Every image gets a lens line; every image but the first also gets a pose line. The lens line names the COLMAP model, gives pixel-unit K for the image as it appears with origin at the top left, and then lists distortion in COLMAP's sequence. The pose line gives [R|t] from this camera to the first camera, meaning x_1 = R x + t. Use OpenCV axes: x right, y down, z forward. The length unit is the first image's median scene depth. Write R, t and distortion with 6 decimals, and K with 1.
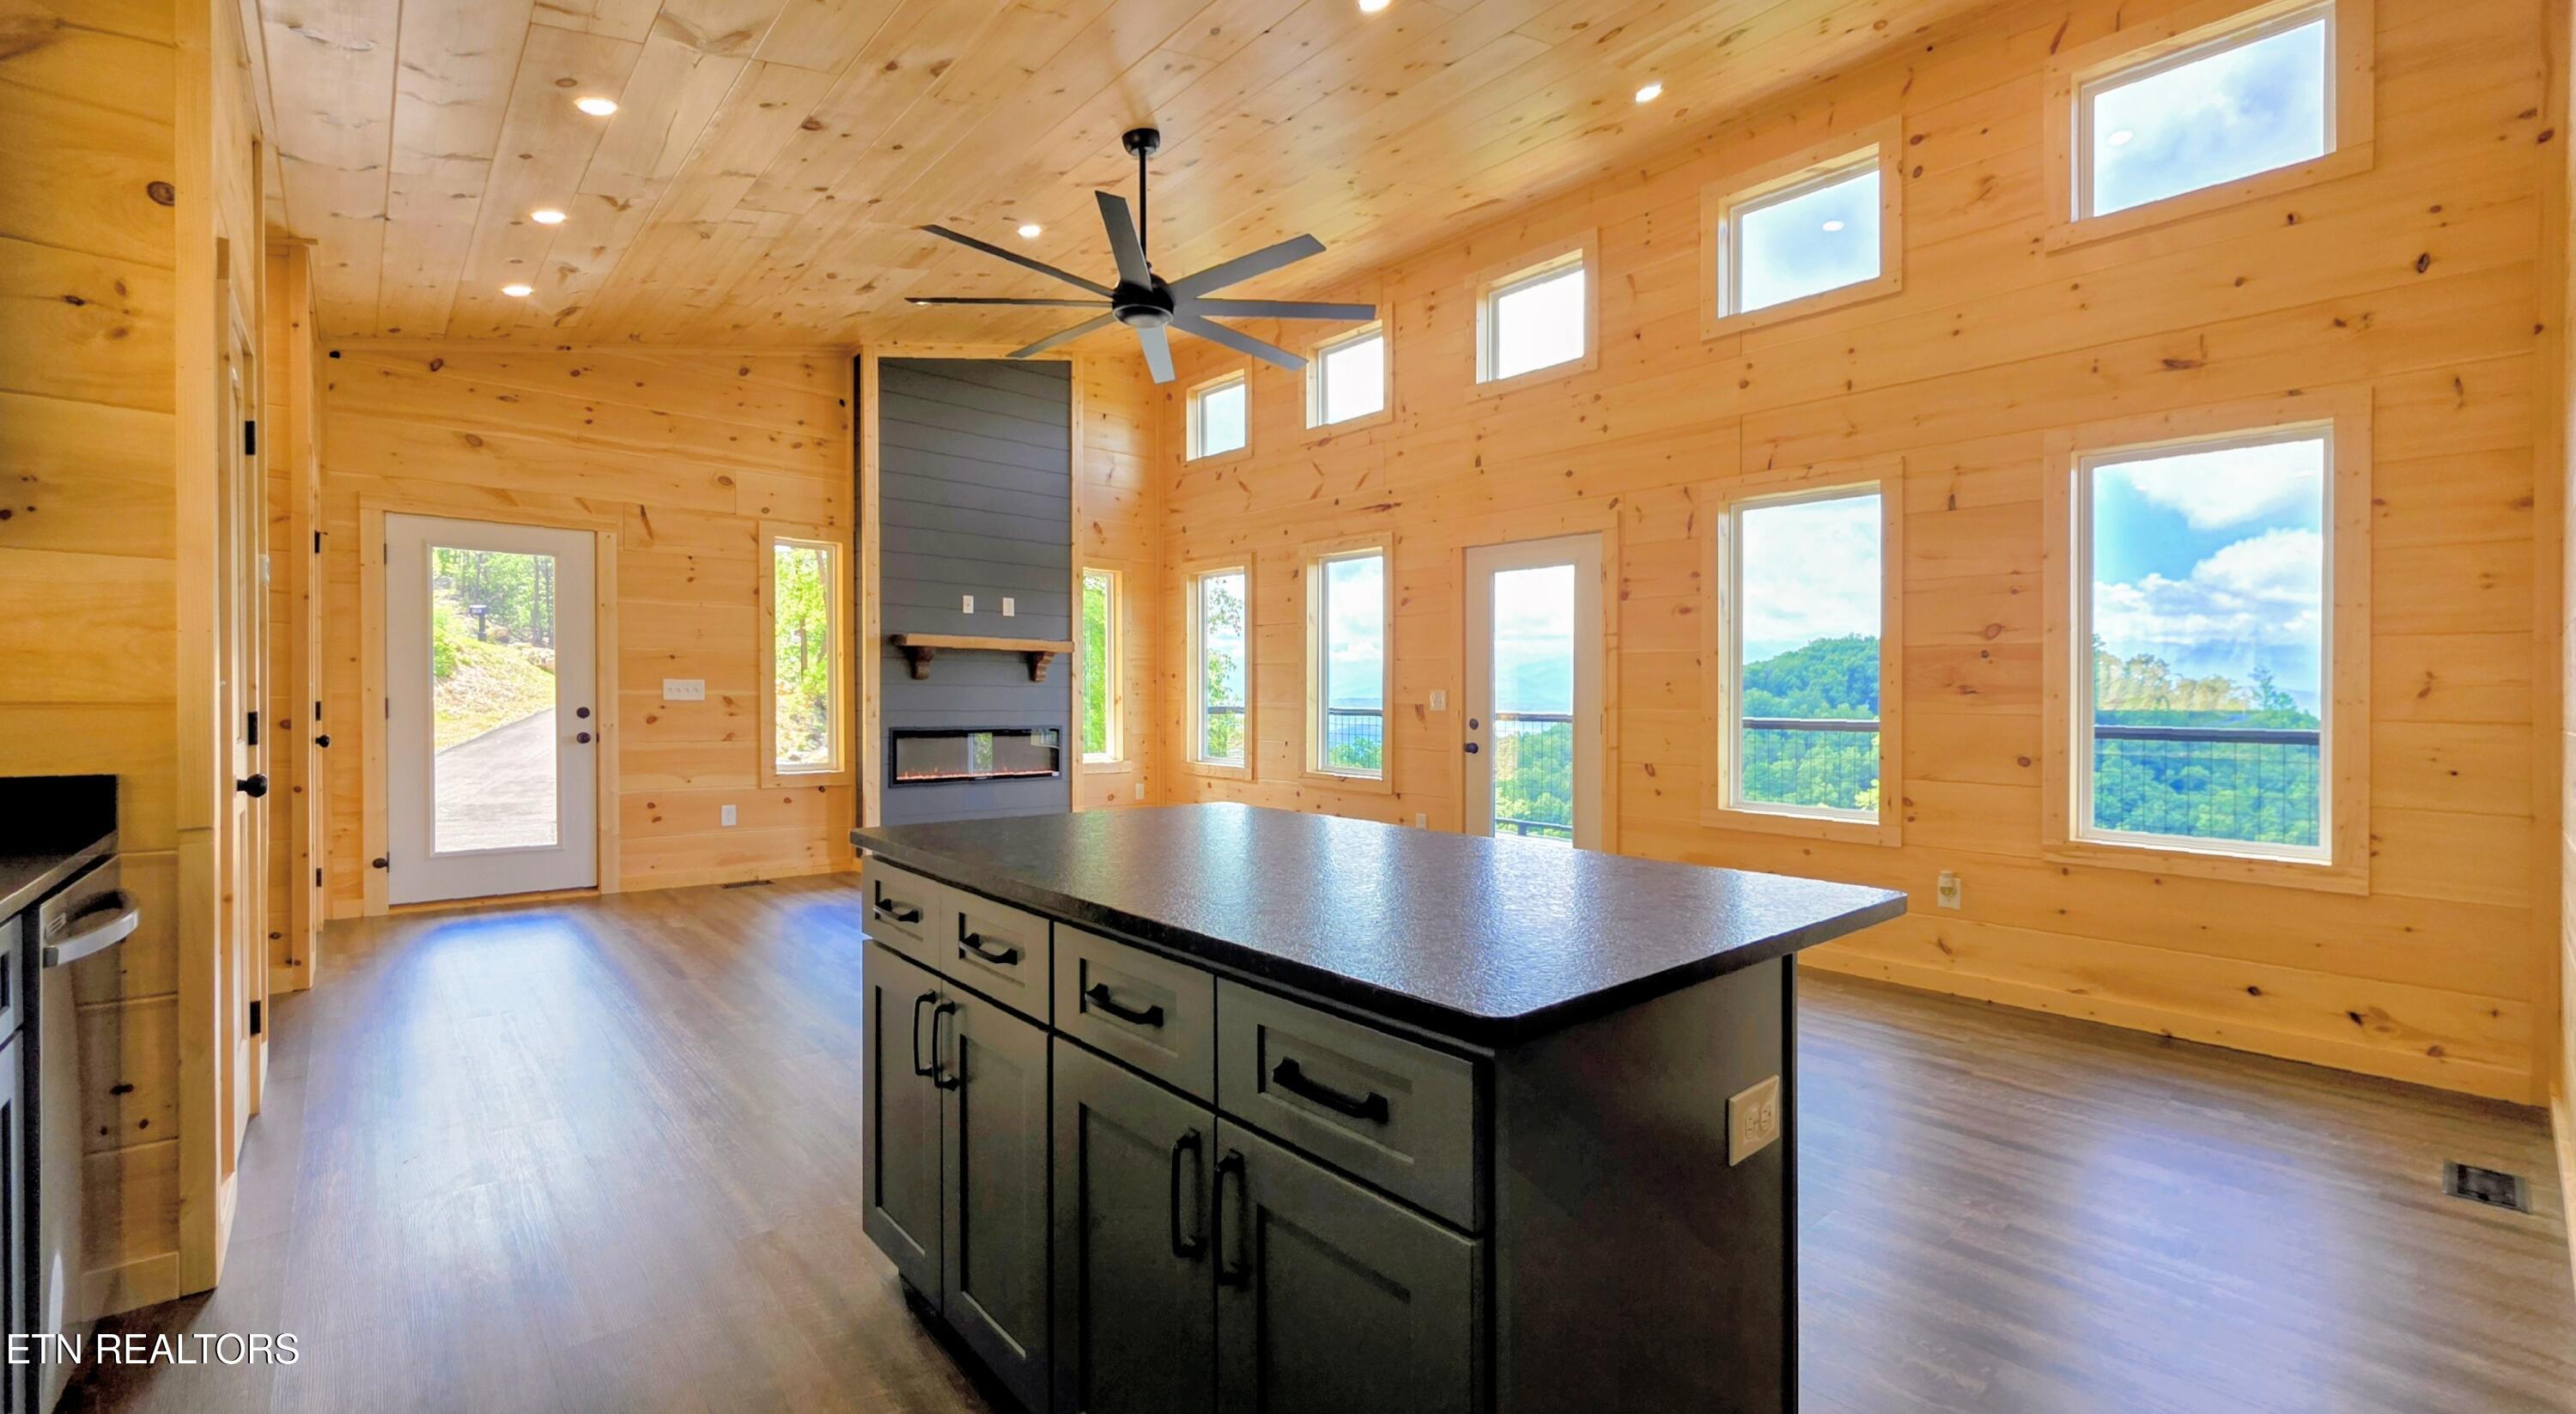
lens RADIAL K [[1058.0, 0, 1262.2], [0, 1058.0, 746.5], [0, 0, 1]] dist [0.000386, -0.000012]
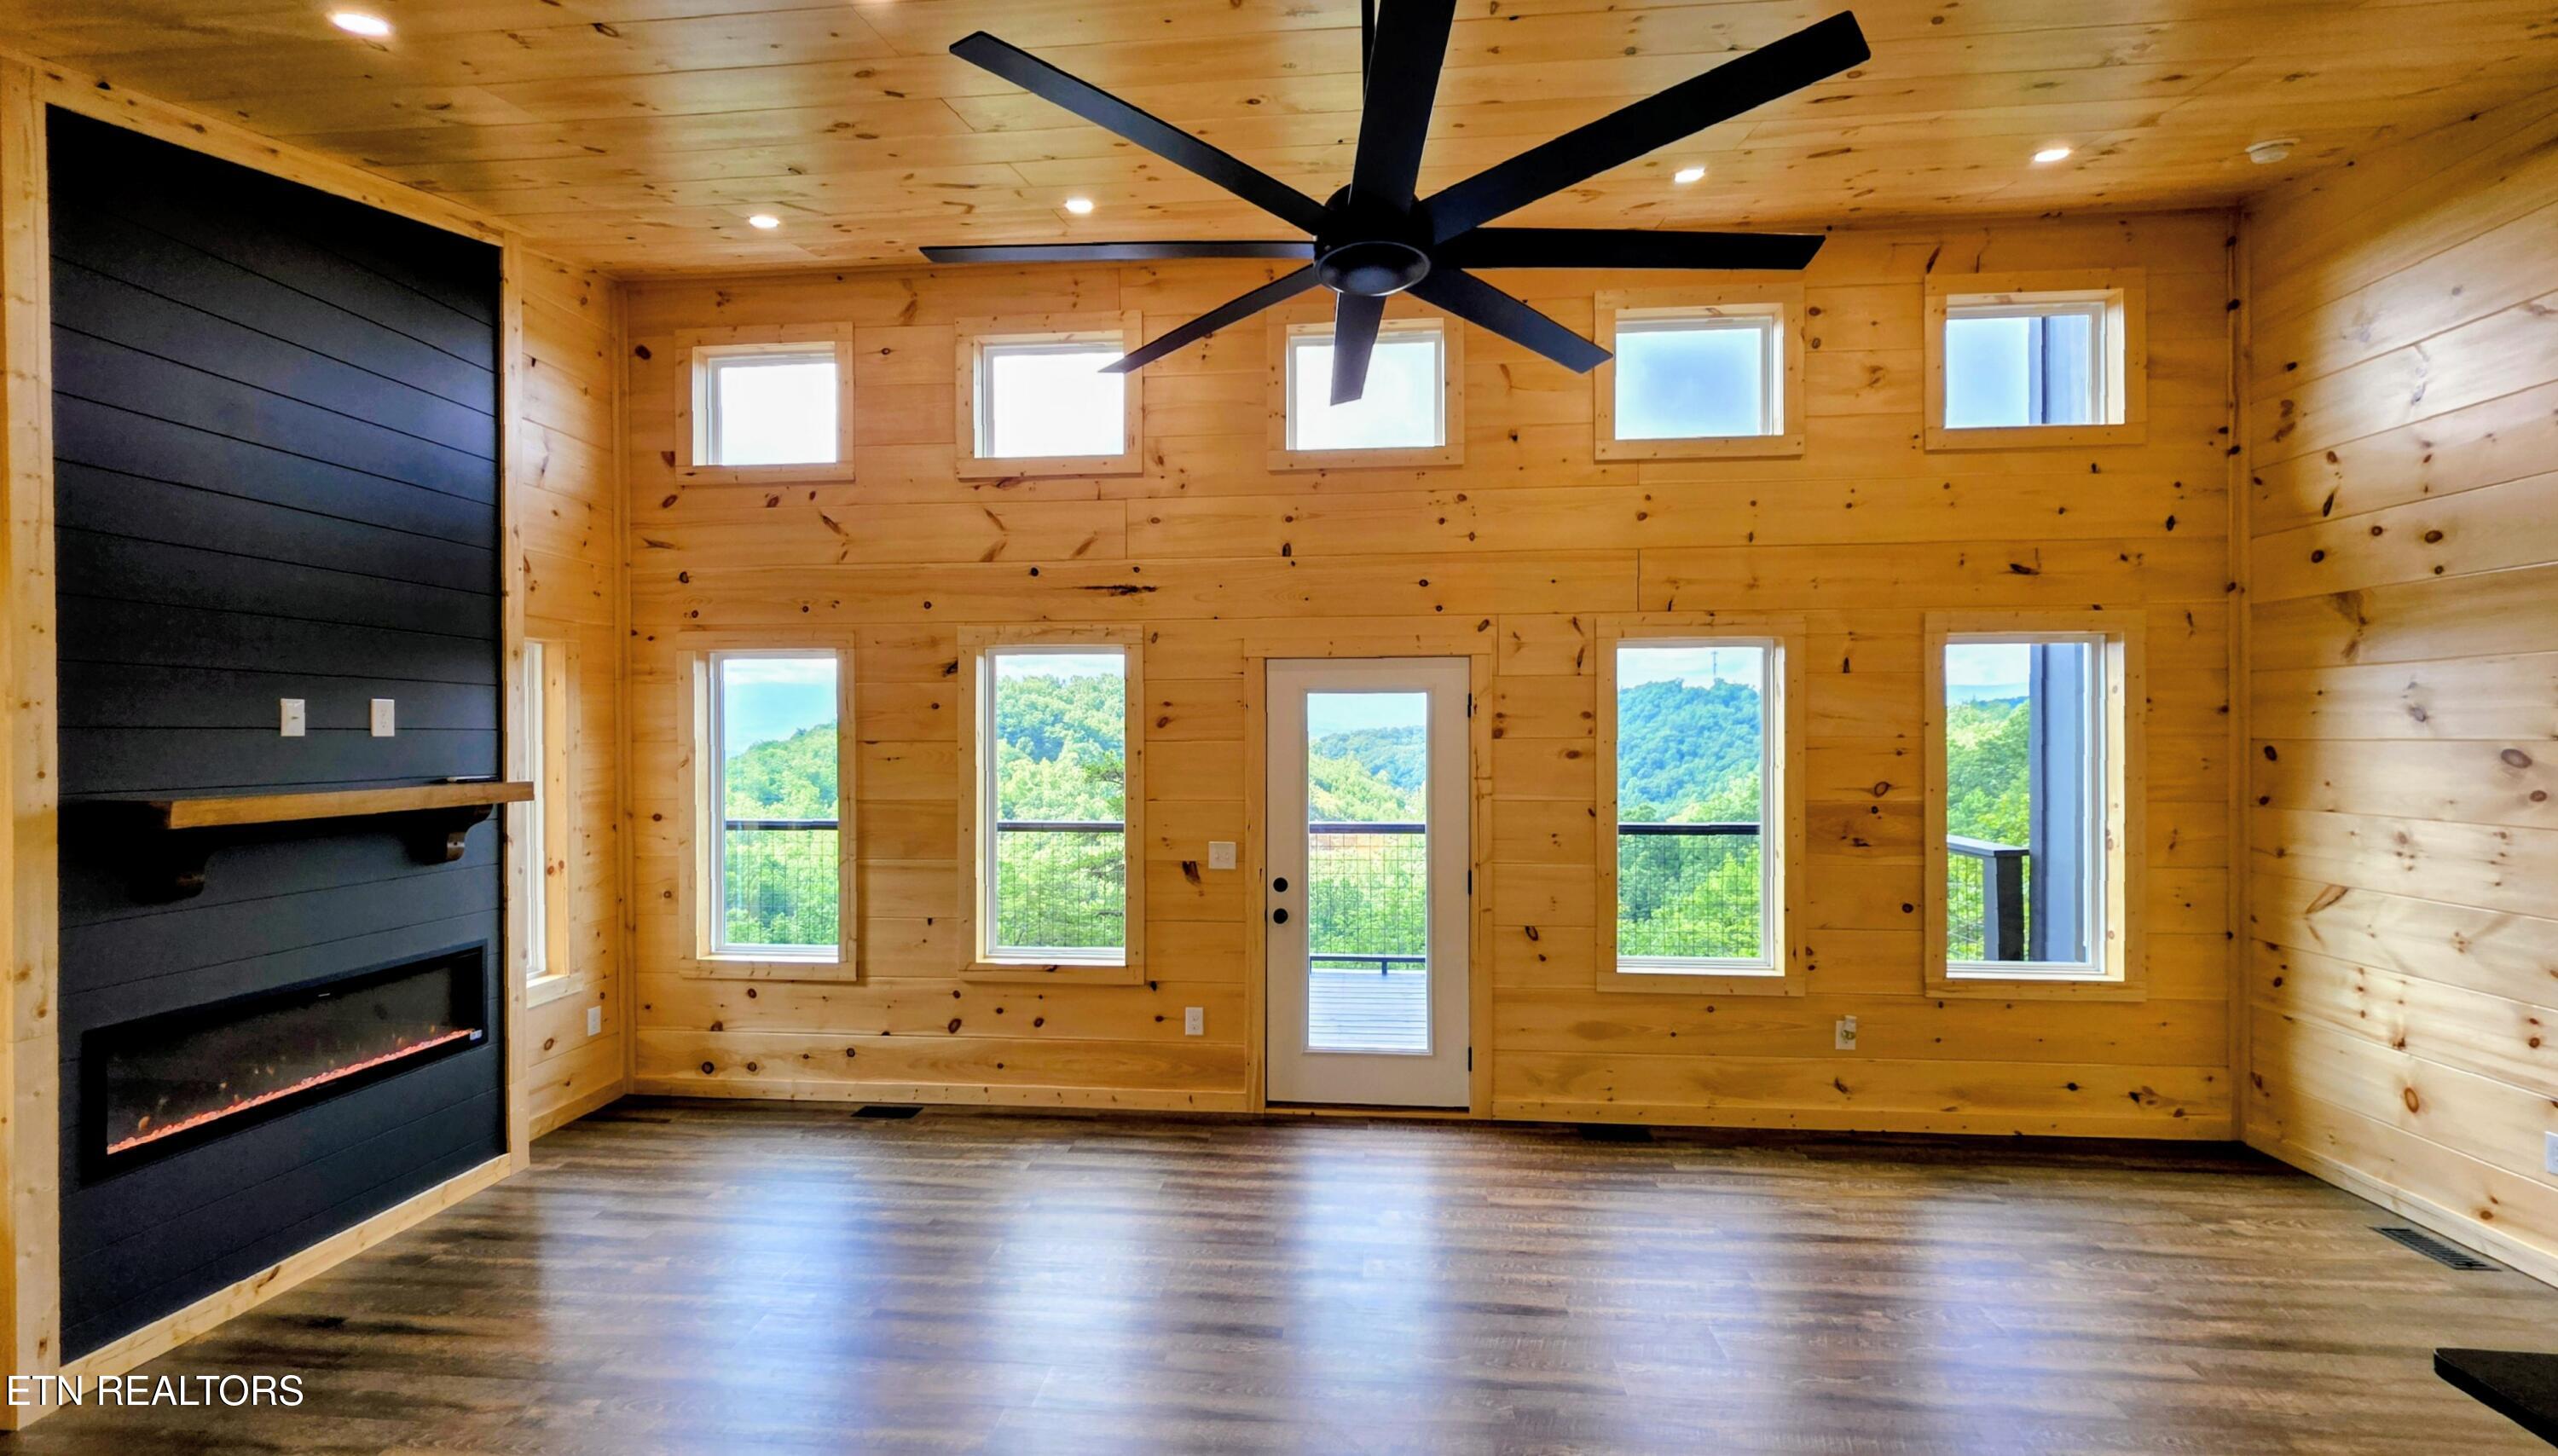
lens RADIAL K [[1061.4, 0, 1258.6], [0, 1061.4, 759.1], [0, 0, 1]] dist [0.002519, -0.001968]
pose [[0.718032, -0.031695, 0.695288, -0.402519], [0.045862, 0.998946, -0.001824, -0.130511], [-0.694497, 0.033197, 0.718729, 0.520645]]
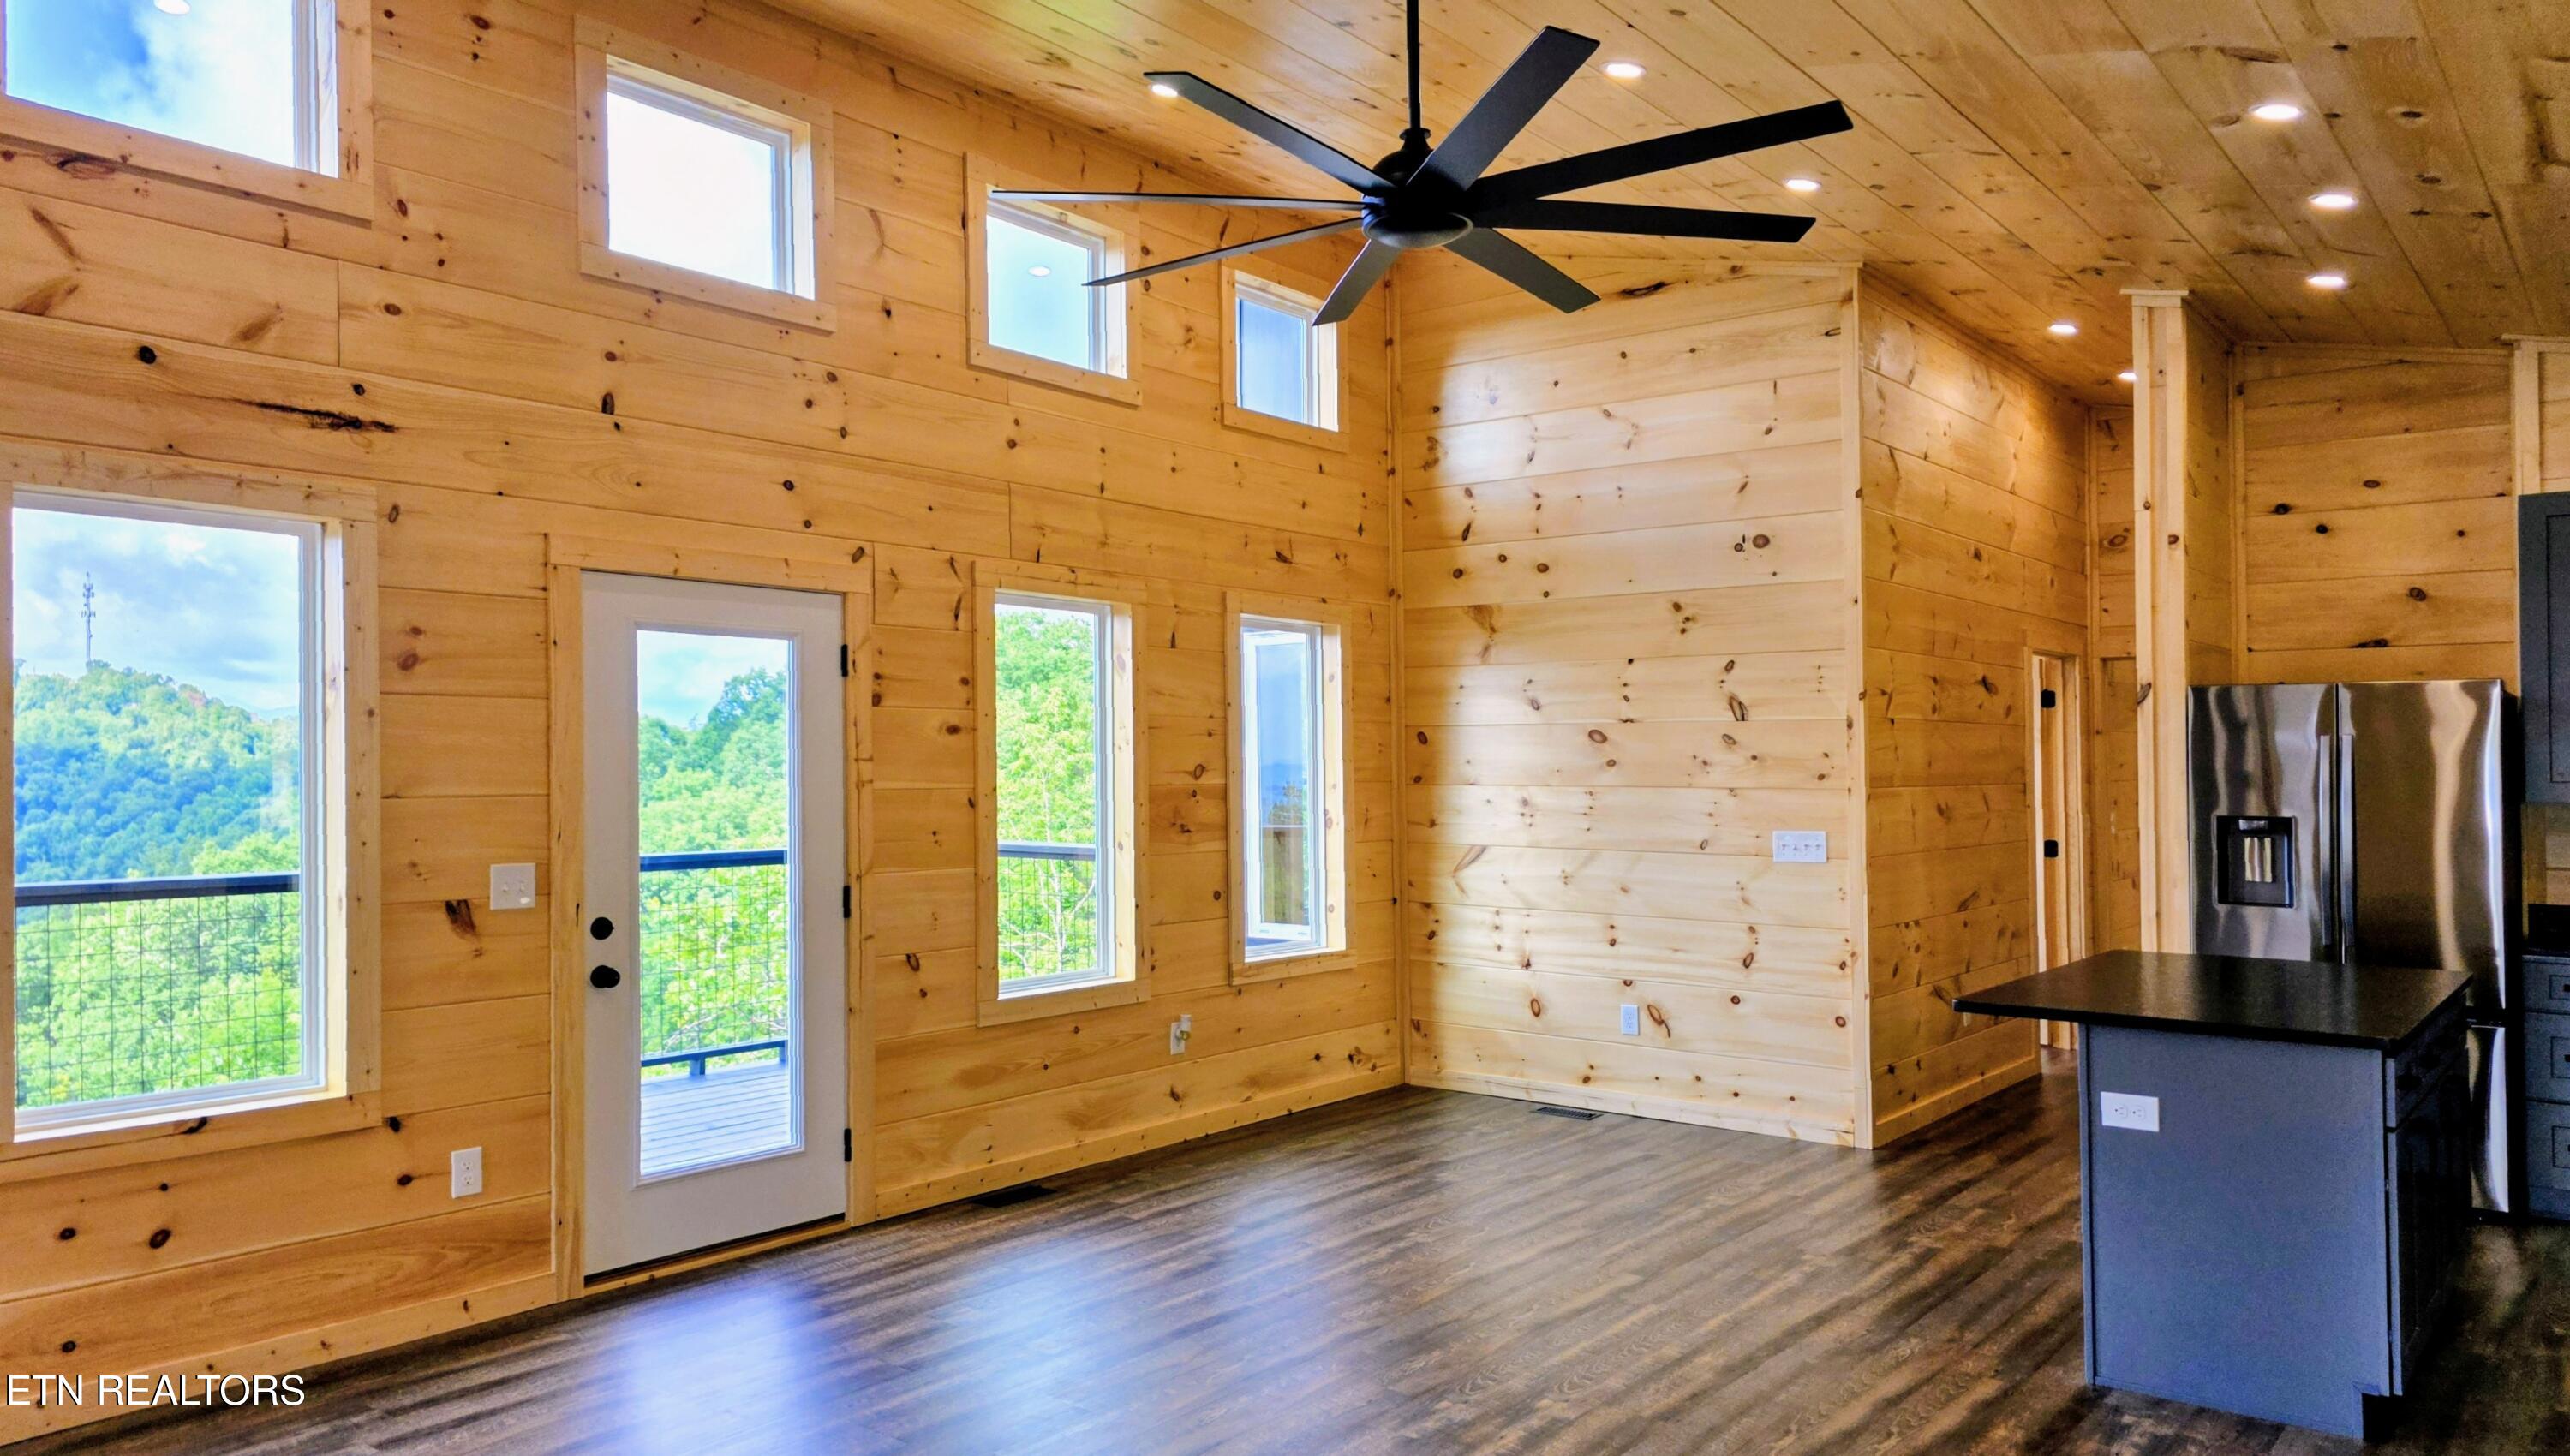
lens RADIAL K [[1750.8, 0, 1288.4], [0, 1750.8, 755.1], [0, 0, 1]] dist [0.029074, -0.018721]
pose [[-0.200918, -0.007561, 0.979579, -0.765215], [0.042919, 0.998942, 0.016514, -0.117280], [-0.978667, 0.045361, -0.200381, 0.979314]]
